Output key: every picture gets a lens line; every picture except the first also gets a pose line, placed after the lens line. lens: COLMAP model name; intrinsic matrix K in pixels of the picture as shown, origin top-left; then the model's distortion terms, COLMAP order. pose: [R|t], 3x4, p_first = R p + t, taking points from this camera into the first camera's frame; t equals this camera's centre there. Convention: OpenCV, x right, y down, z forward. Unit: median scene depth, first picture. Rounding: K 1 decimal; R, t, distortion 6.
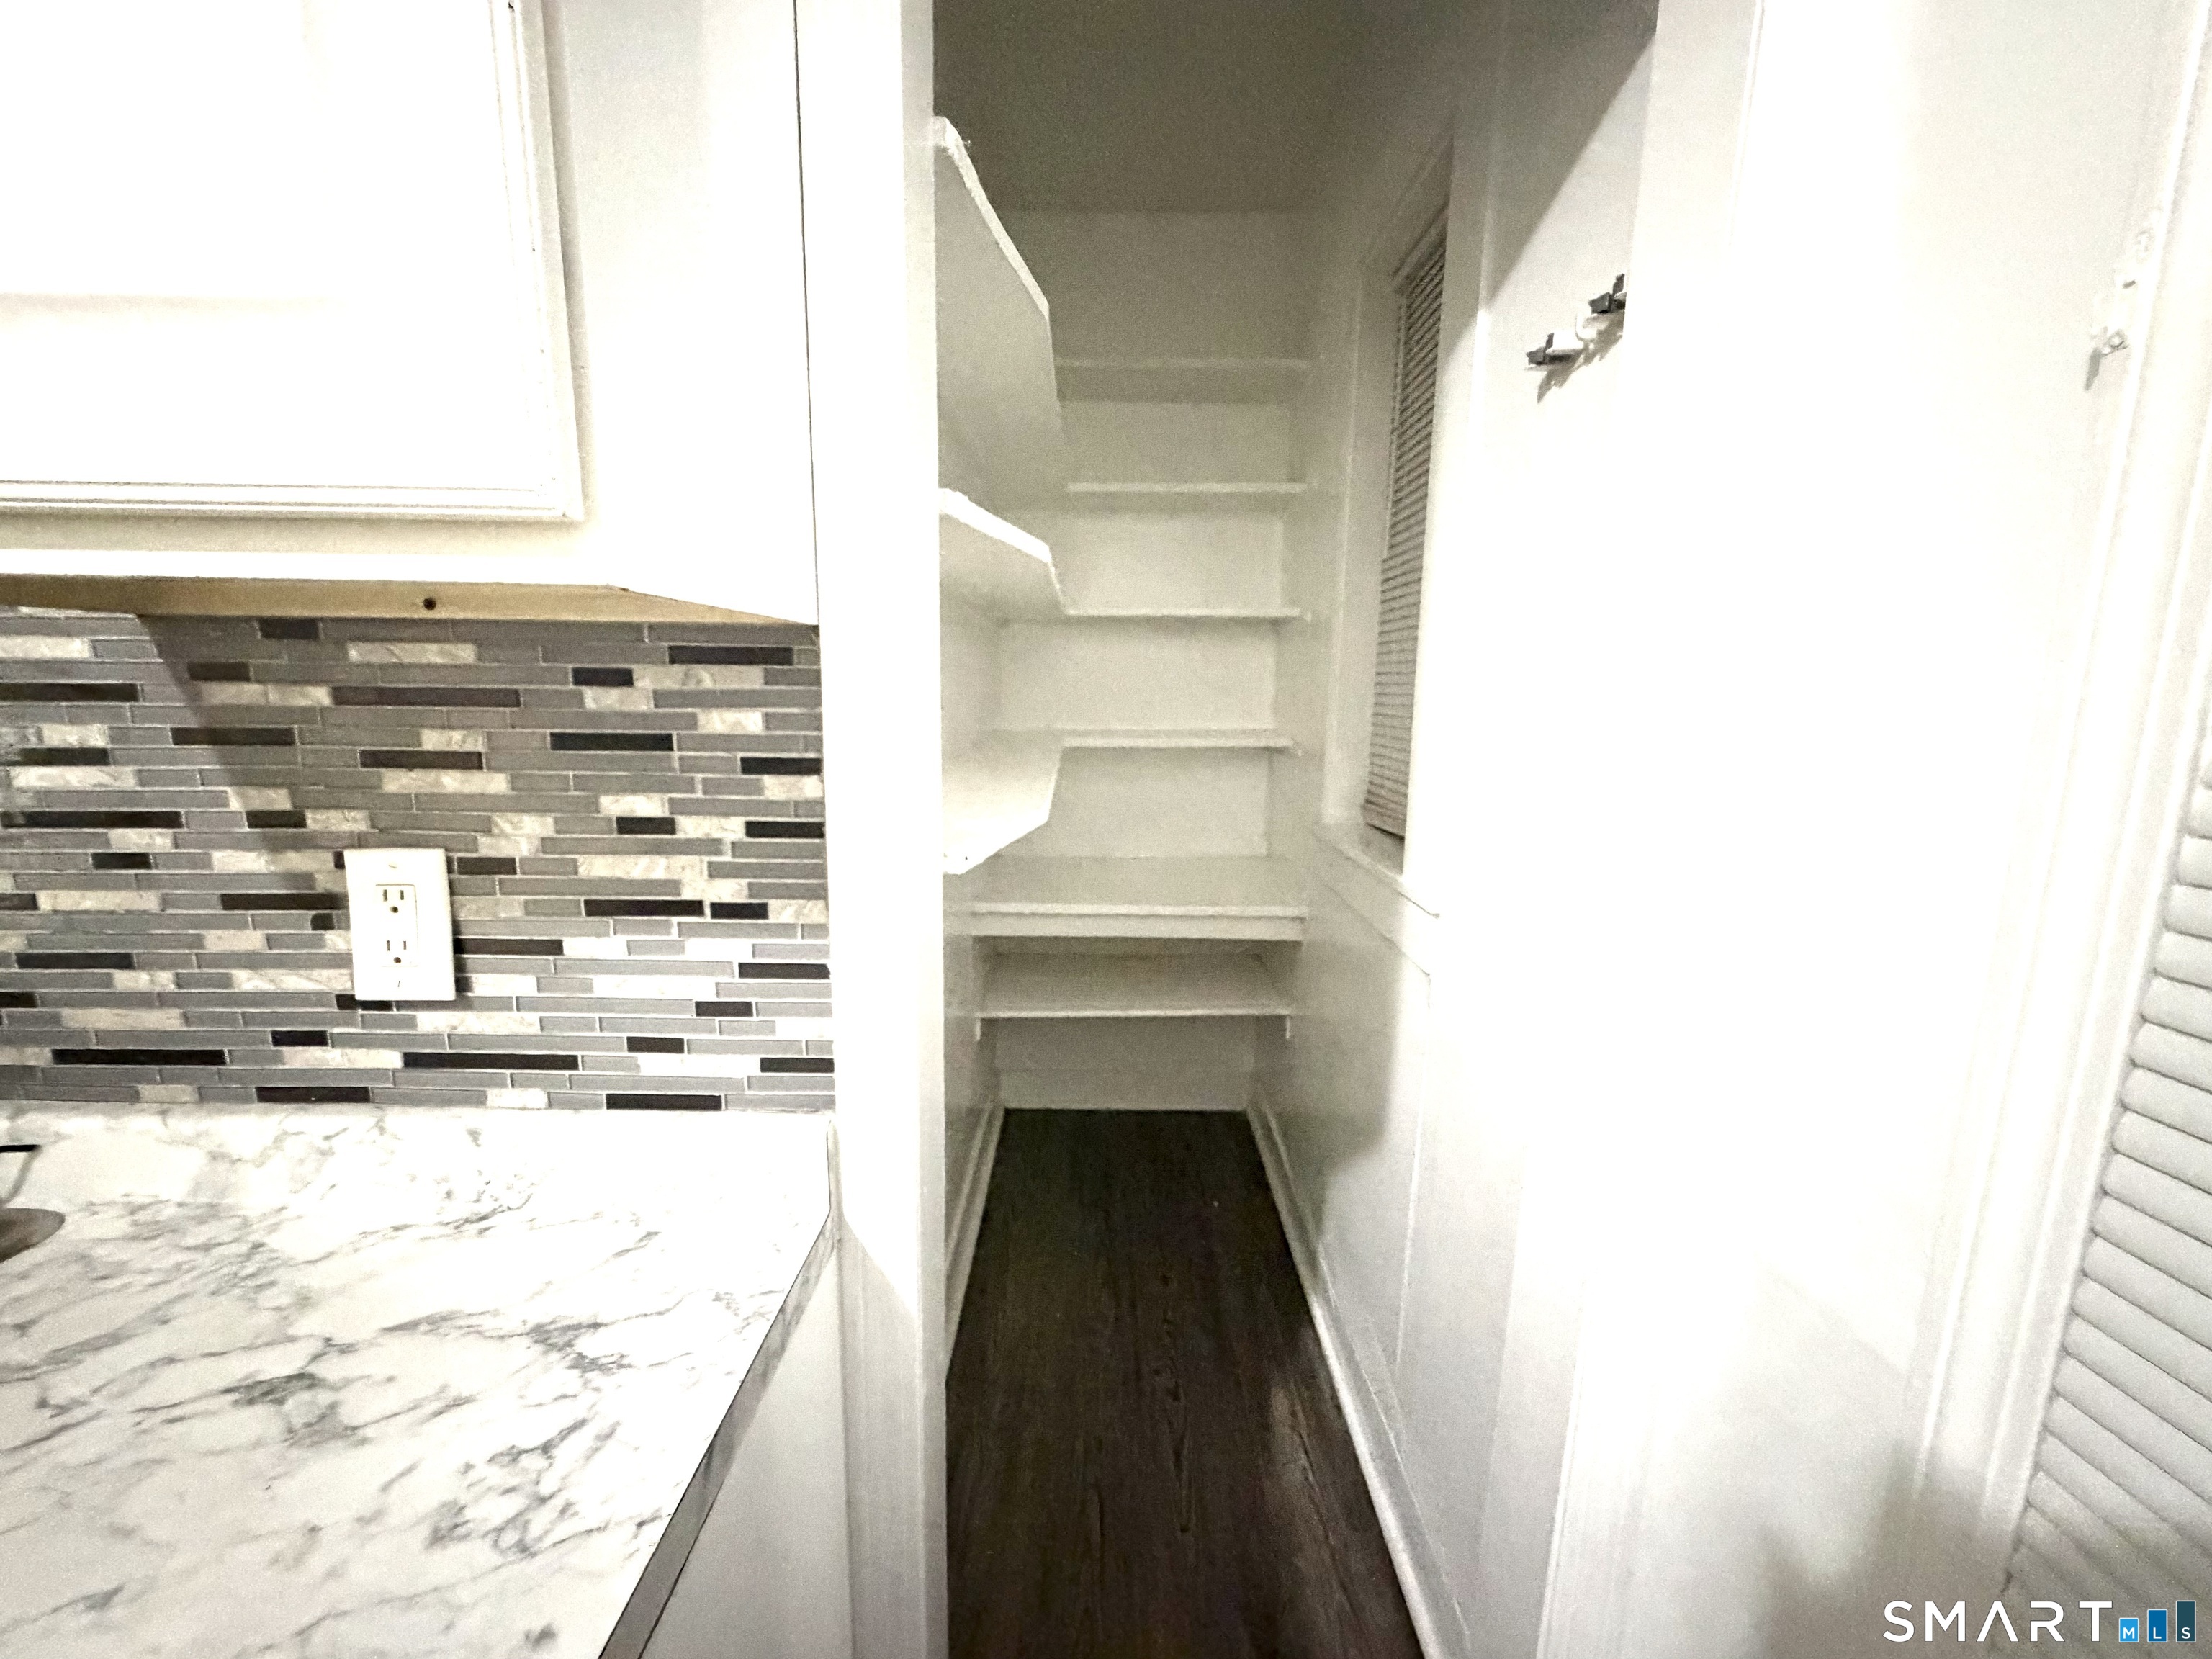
lens RADIAL K [[876.7, 0, 1098.6], [0, 876.7, 844.2], [0, 0, 1]] dist [-0.000162, -0.000045]
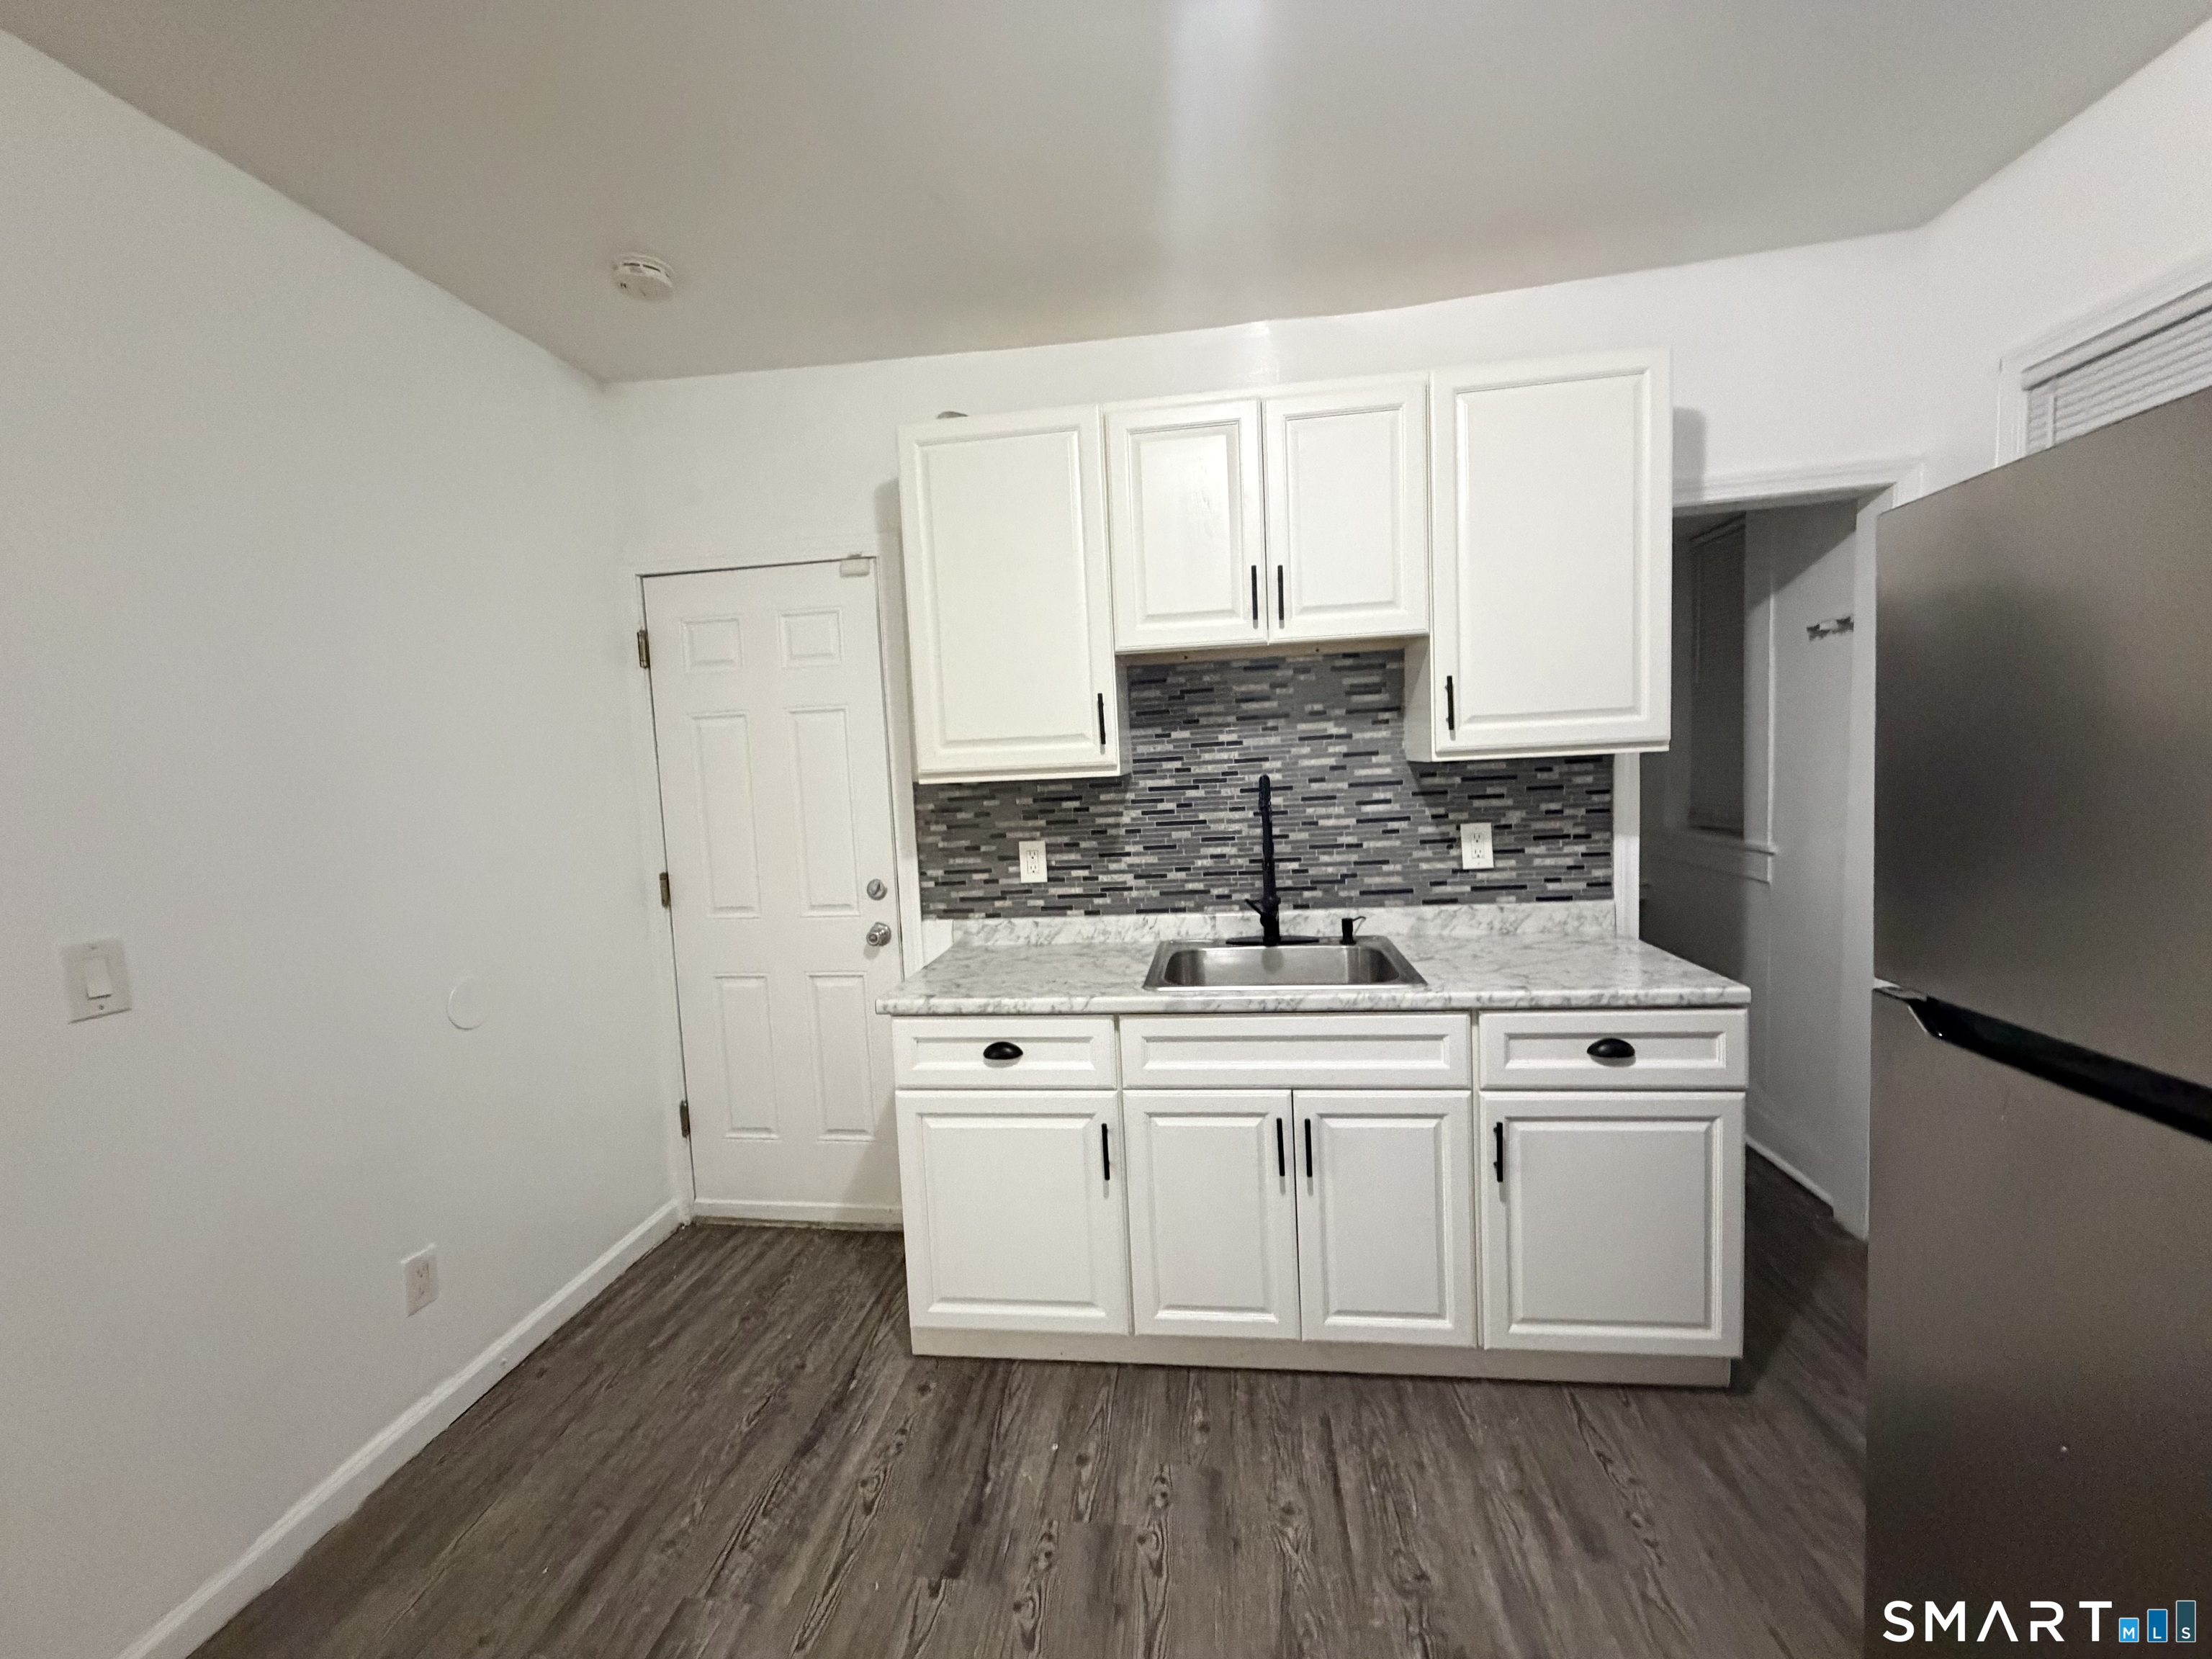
lens RADIAL K [[876.7, 0, 1095.0], [0, 876.7, 831.6], [0, 0, 1]] dist [-0.000162, -0.000045]
pose [[0.989427, -0.055541, -0.133975, -1.793362], [0.044556, 0.995499, -0.083641, 0.253172], [0.138018, 0.076787, 0.987449, -2.531483]]
